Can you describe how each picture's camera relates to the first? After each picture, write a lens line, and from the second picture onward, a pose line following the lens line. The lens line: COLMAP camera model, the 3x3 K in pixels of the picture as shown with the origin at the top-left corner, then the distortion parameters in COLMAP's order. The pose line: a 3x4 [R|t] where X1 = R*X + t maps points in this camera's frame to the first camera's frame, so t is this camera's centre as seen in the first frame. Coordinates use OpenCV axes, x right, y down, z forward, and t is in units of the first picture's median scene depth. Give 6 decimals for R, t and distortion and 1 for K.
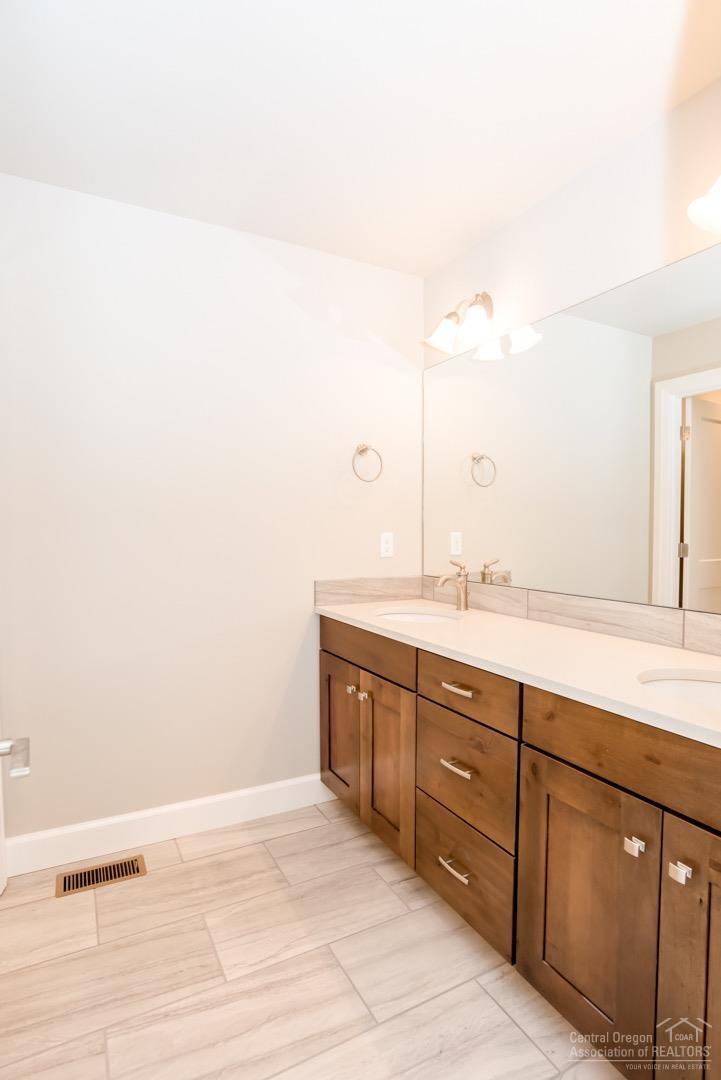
lens RADIAL K [[553.8, 0, 369.3], [0, 553.8, 546.2], [0, 0, 1]] dist [-0.056909, 0.023249]
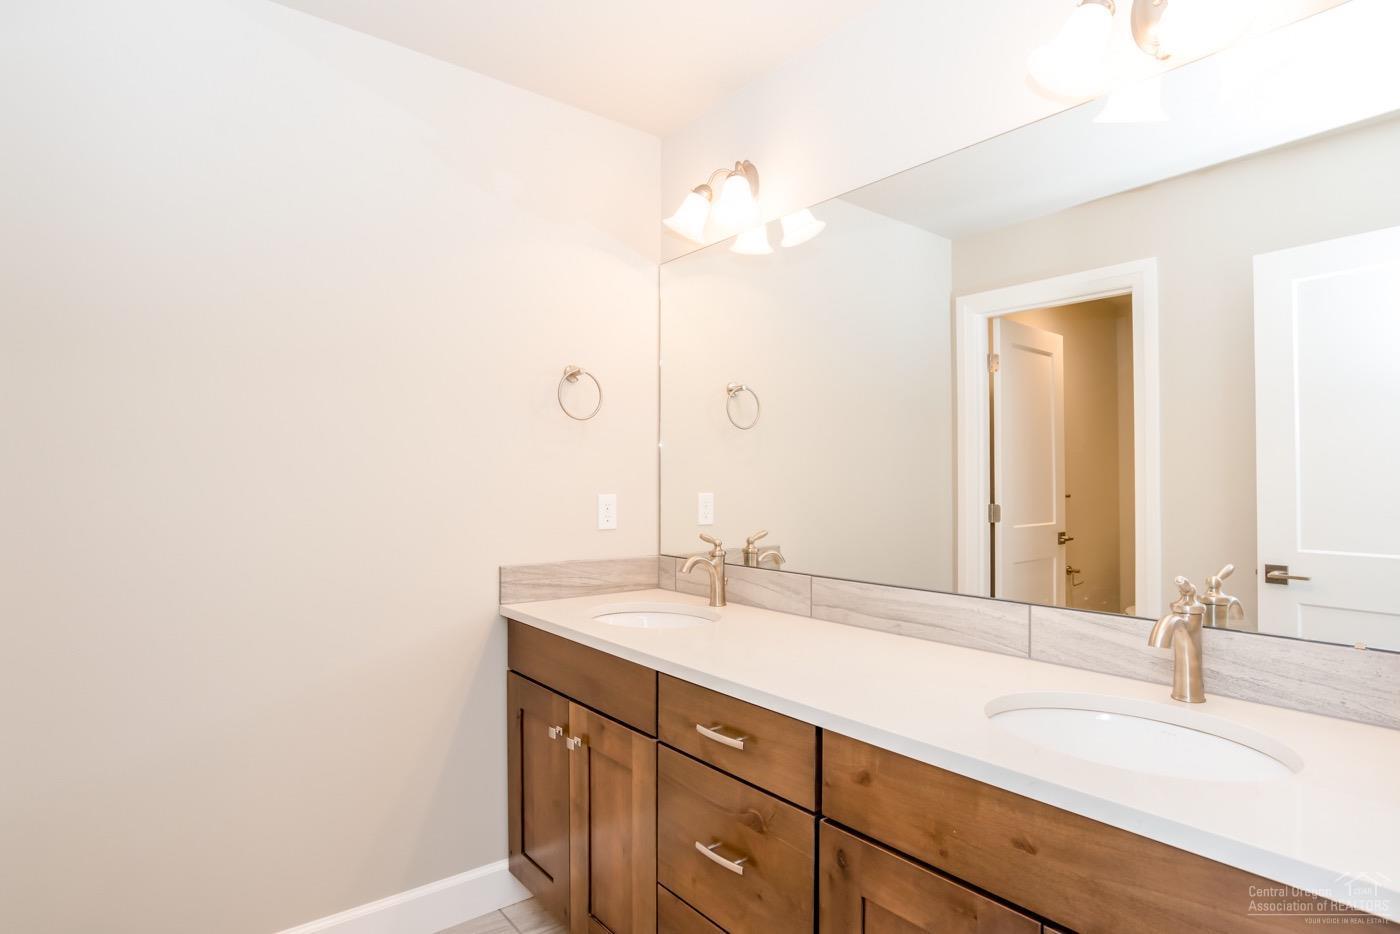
lens RADIAL K [[717.9, 0, 709.8], [0, 717.9, 470.4], [0, 0, 1]] dist [-0.056909, 0.023249]
pose [[0.983075, 0.002627, 0.183187, -0.008123], [0.005325, 0.999065, -0.042906, -0.016894], [-0.183128, 0.043156, 0.982141, 0.110864]]
